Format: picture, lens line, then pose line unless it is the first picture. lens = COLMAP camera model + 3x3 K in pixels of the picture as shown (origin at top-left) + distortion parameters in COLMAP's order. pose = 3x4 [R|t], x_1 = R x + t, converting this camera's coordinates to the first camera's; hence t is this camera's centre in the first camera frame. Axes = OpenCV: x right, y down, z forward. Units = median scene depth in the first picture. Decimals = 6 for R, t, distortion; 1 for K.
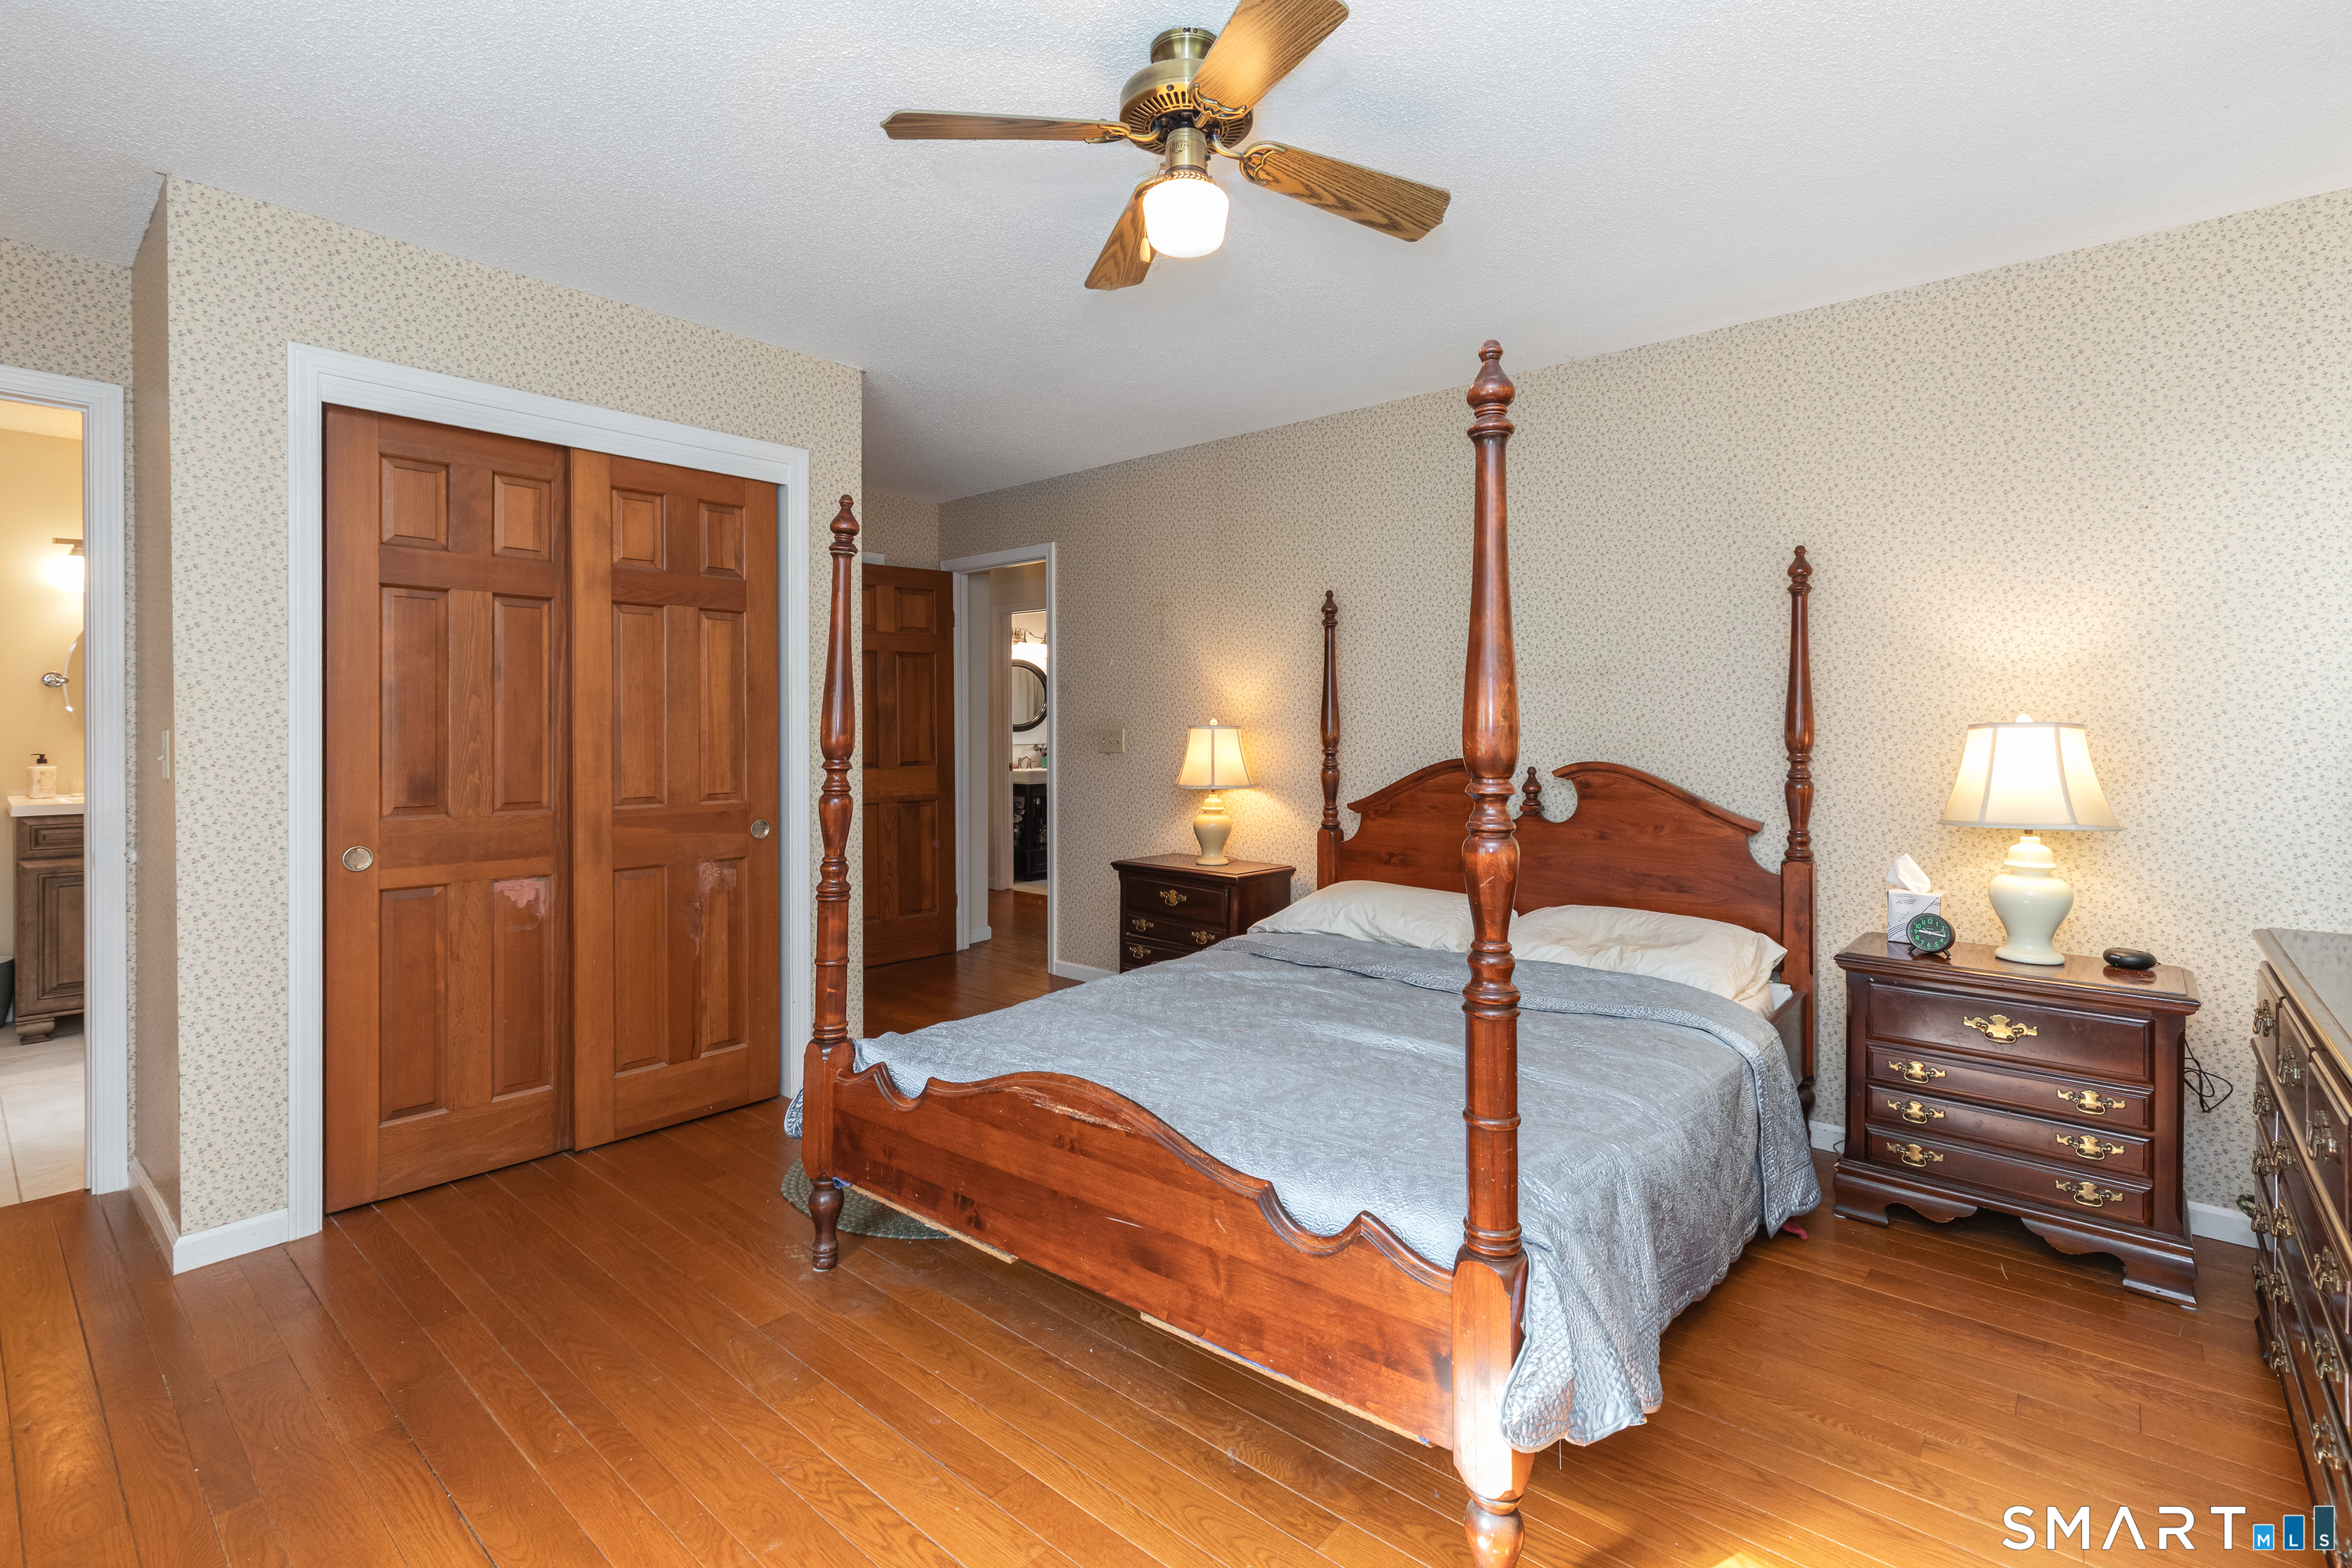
lens RADIAL K [[1067.2, 0, 1175.2], [0, 1067.2, 721.9], [0, 0, 1]] dist [0.001829, -0.000018]
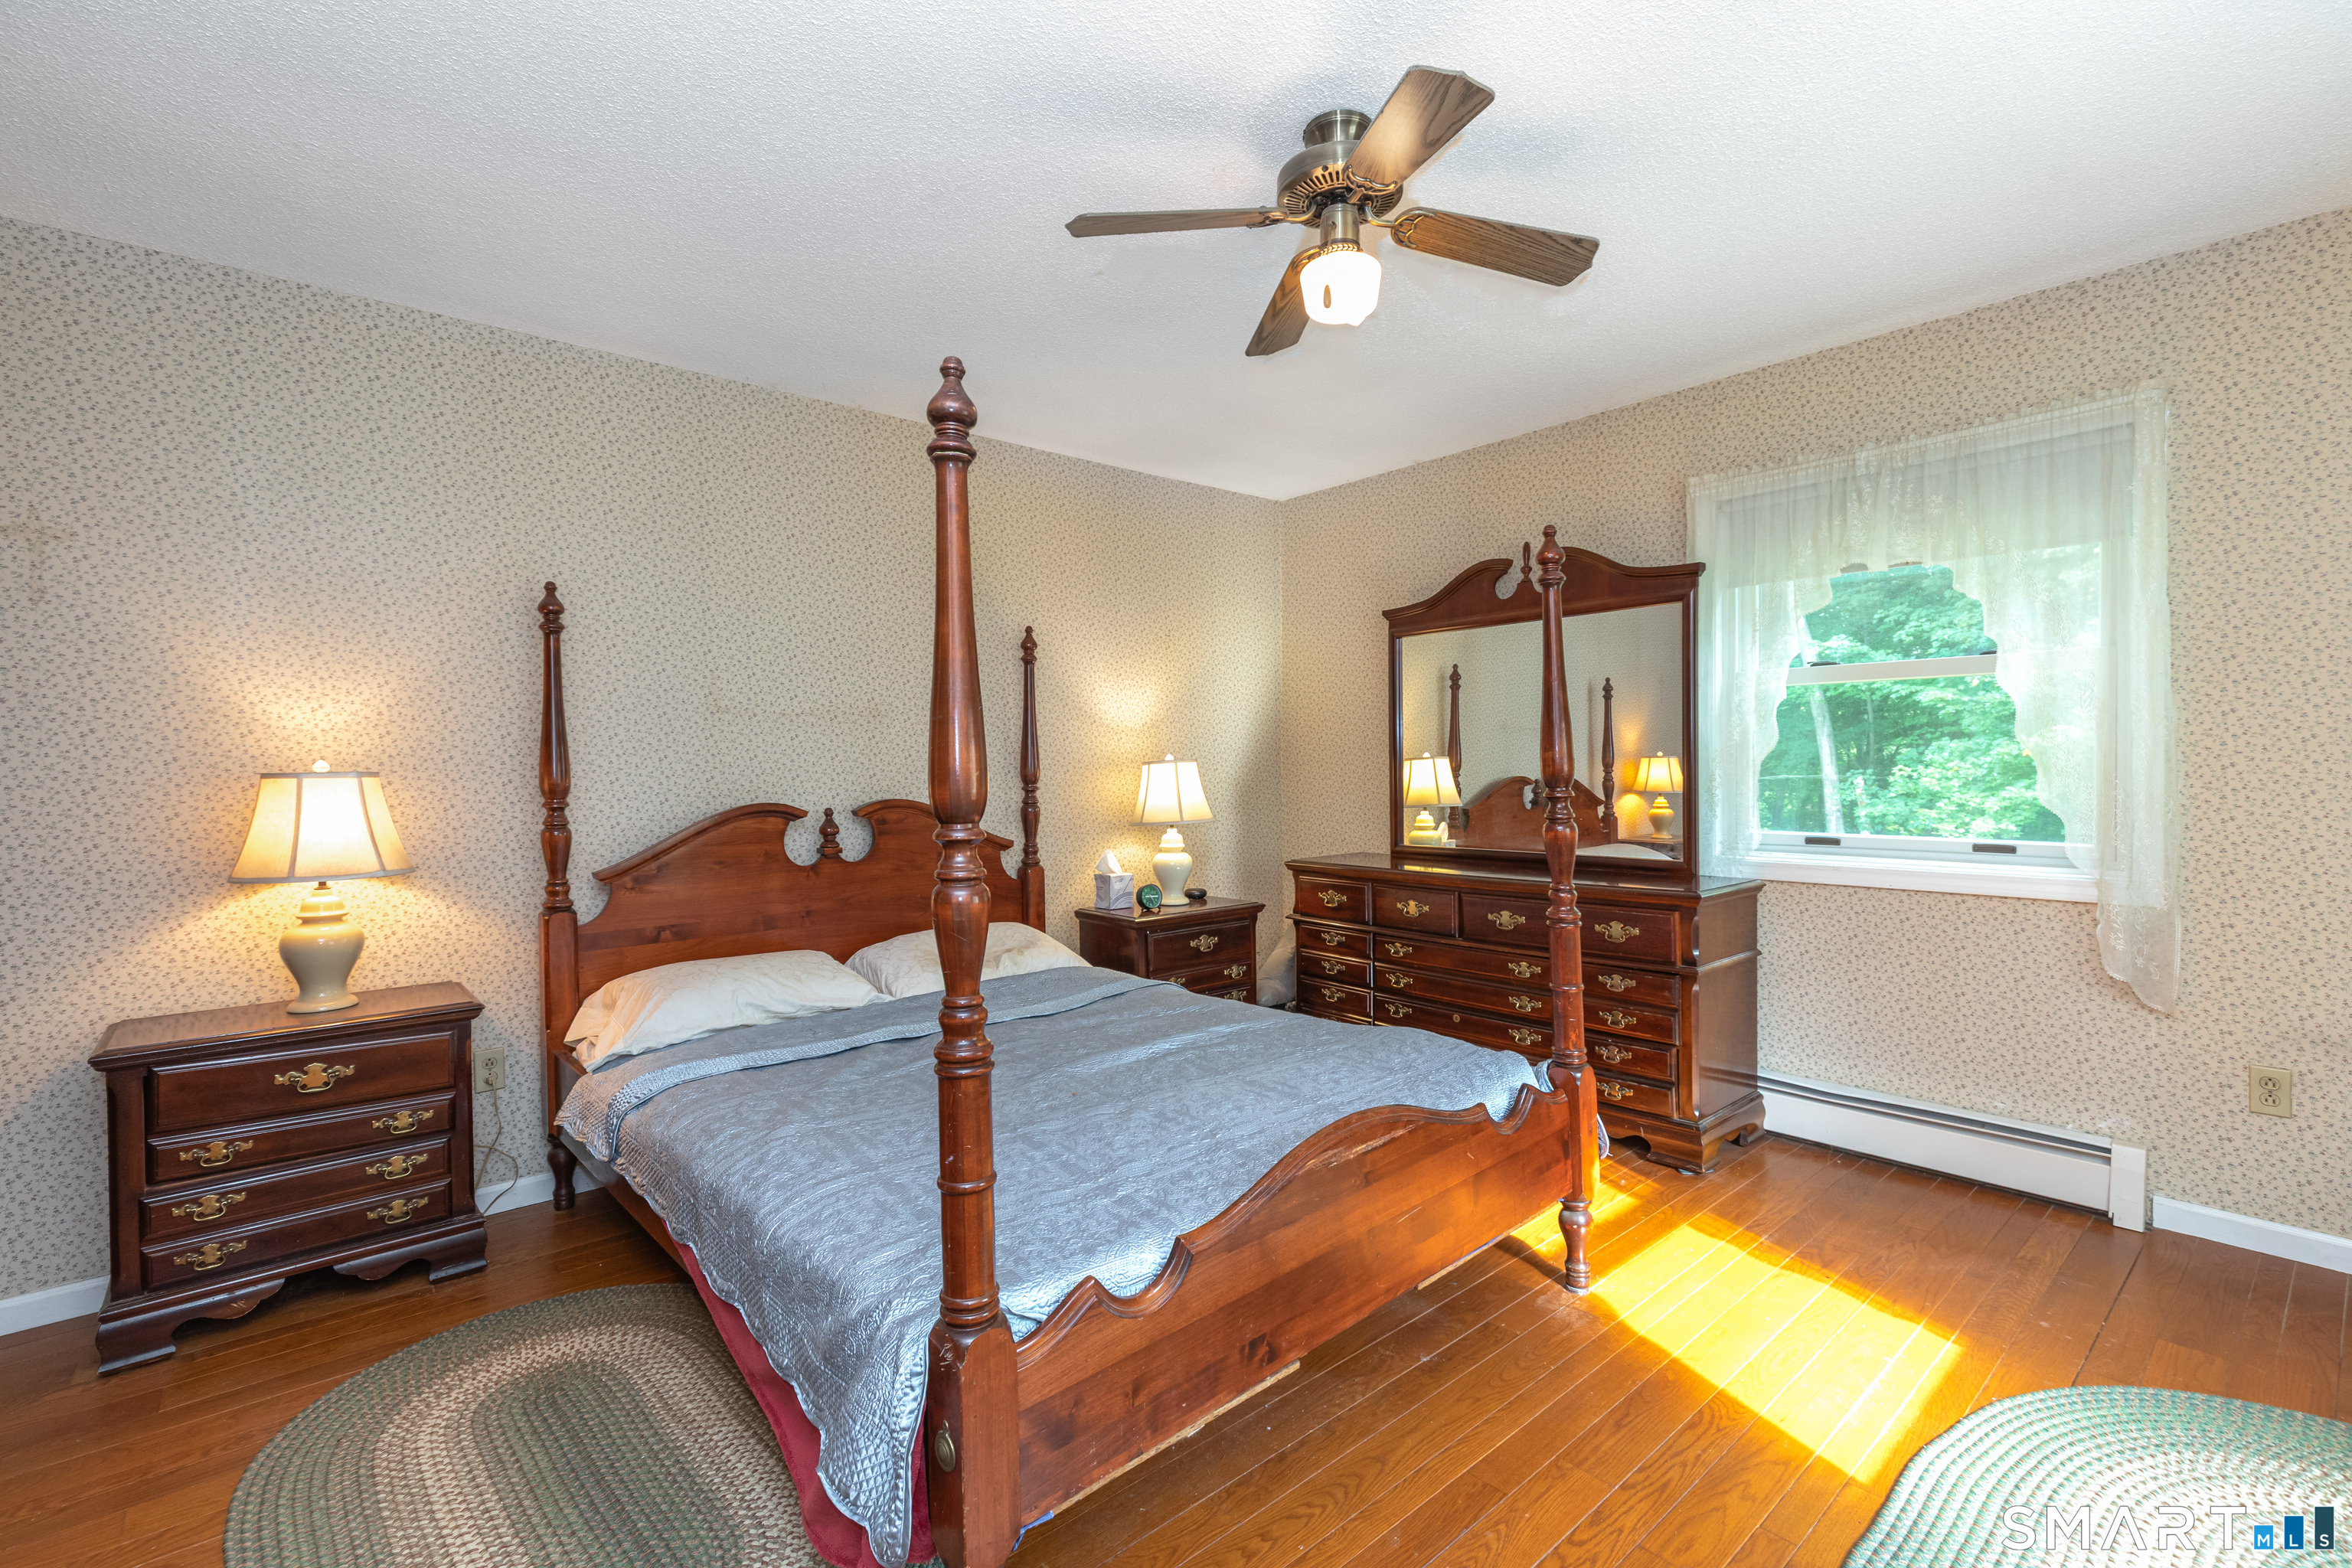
lens RADIAL K [[1080.7, 0, 1177.2], [0, 1080.7, 751.8], [0, 0, 1]] dist [0.001924, 0.000060]
pose [[0.128888, 0.003161, 0.991654, -0.612911], [0.007988, 0.999959, -0.004225, -0.002400], [-0.991627, 0.008466, 0.128857, 0.564506]]
